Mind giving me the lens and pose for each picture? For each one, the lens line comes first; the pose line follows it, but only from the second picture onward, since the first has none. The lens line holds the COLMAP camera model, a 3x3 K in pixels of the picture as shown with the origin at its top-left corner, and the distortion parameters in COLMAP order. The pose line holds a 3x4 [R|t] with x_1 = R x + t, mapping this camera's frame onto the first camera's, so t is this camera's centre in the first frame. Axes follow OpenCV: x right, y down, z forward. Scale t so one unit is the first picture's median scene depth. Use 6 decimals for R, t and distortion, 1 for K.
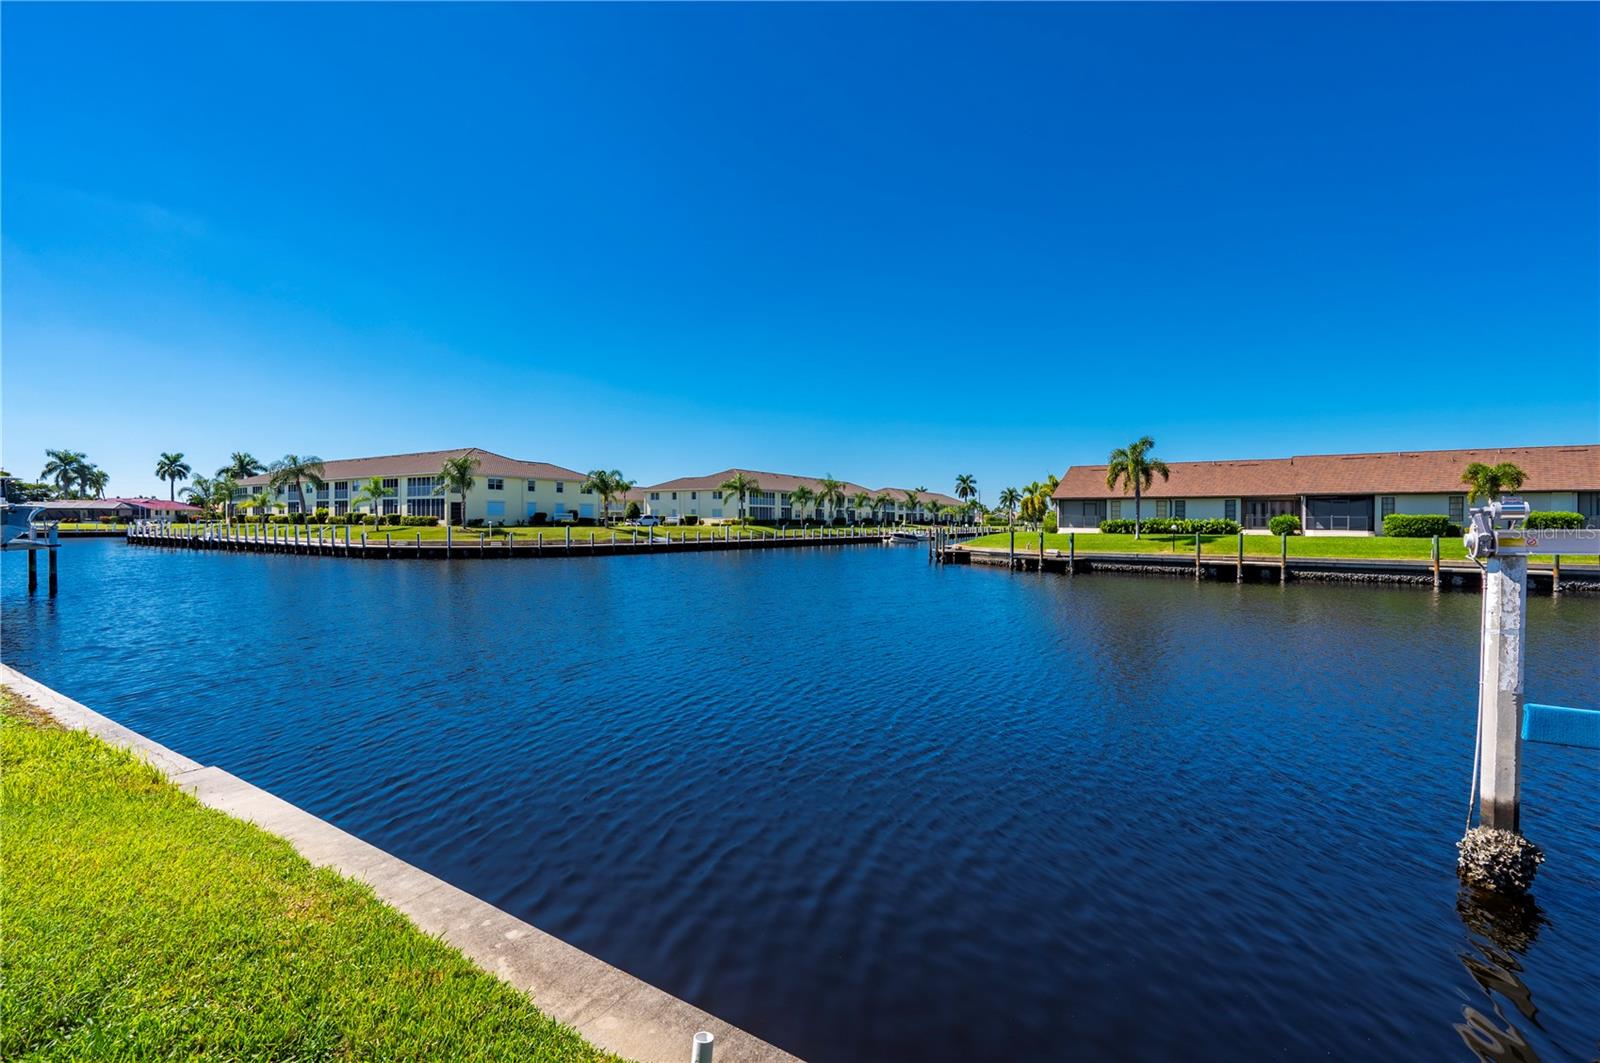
lens RADIAL K [[704.1, 0, 813.6], [0, 704.1, 537.4], [0, 0, 1]] dist [-0.009429, 0.001504]
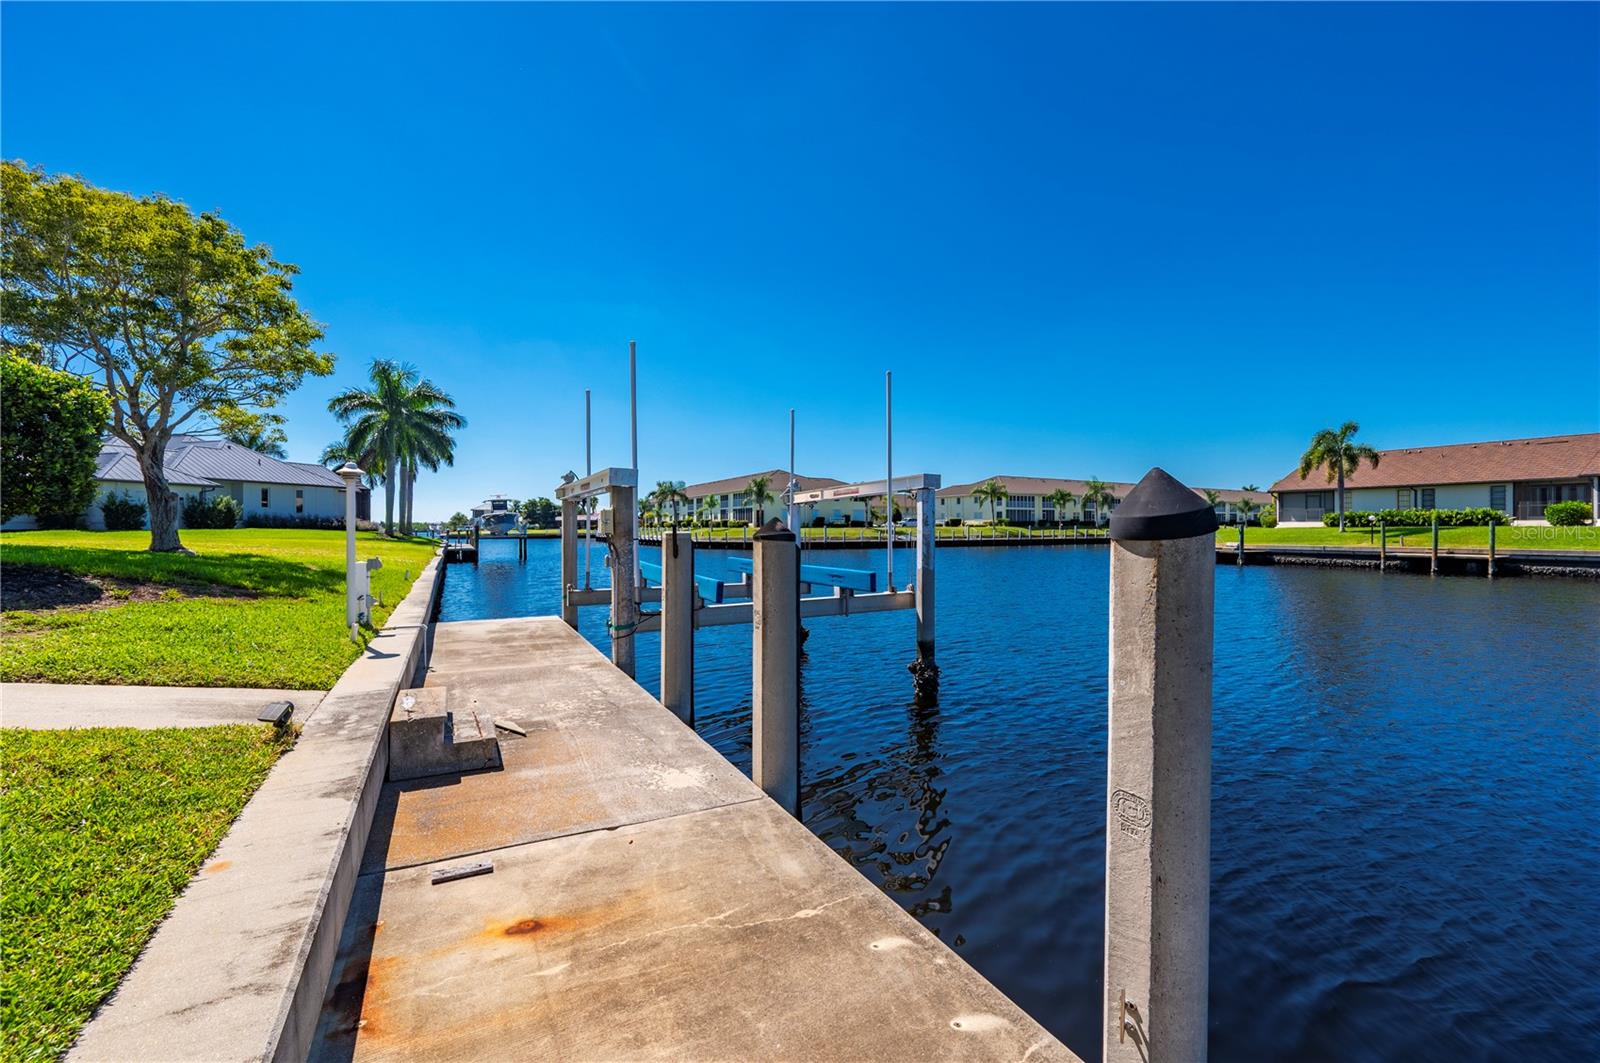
lens RADIAL K [[633.9, 0, 793.2], [0, 633.9, 526.3], [0, 0, 1]] dist [0.001293, -0.000681]
pose [[0.876873, -0.009563, -0.480626, 0.149024], [-0.001847, 0.999728, -0.023261, 0.010857], [0.480718, 0.021284, 0.876617, -0.063707]]
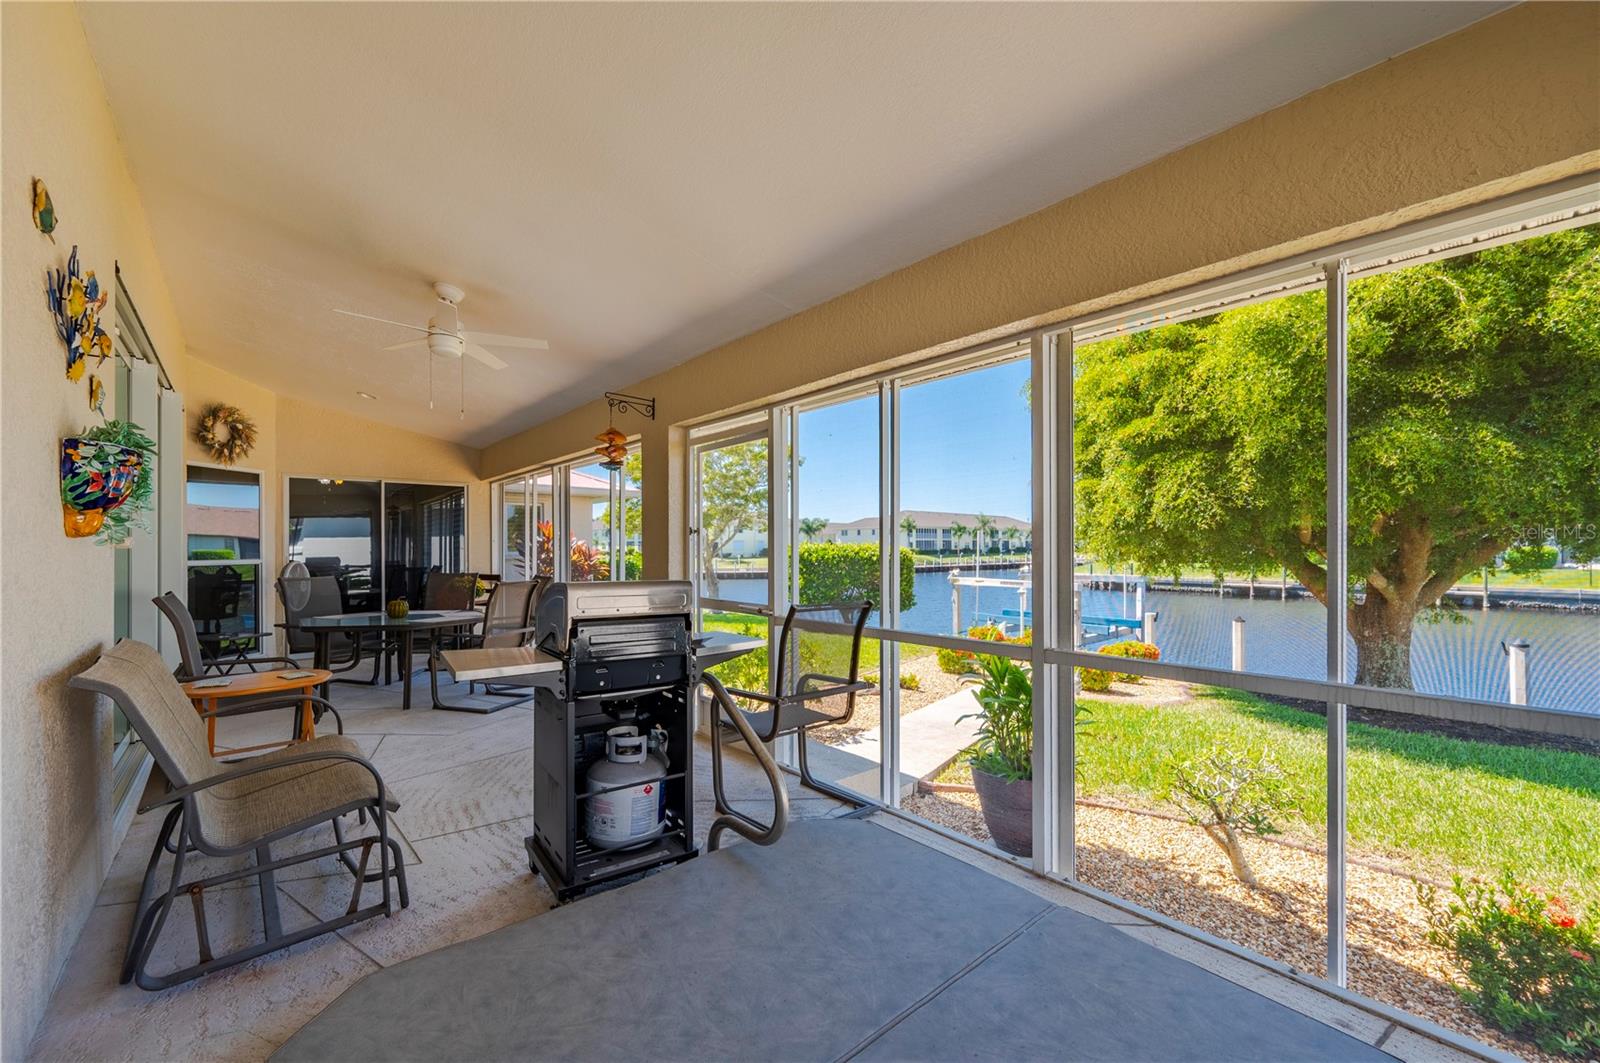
lens RADIAL K [[633.9, 0, 814.8], [0, 633.9, 549.7], [0, 0, 1]] dist [0.001293, -0.000681]
pose [[0.964277, -0.008266, -0.264765, 0.057766], [0.003073, 0.999795, -0.020022, -0.006498], [0.264876, 0.018493, 0.964105, -0.233607]]
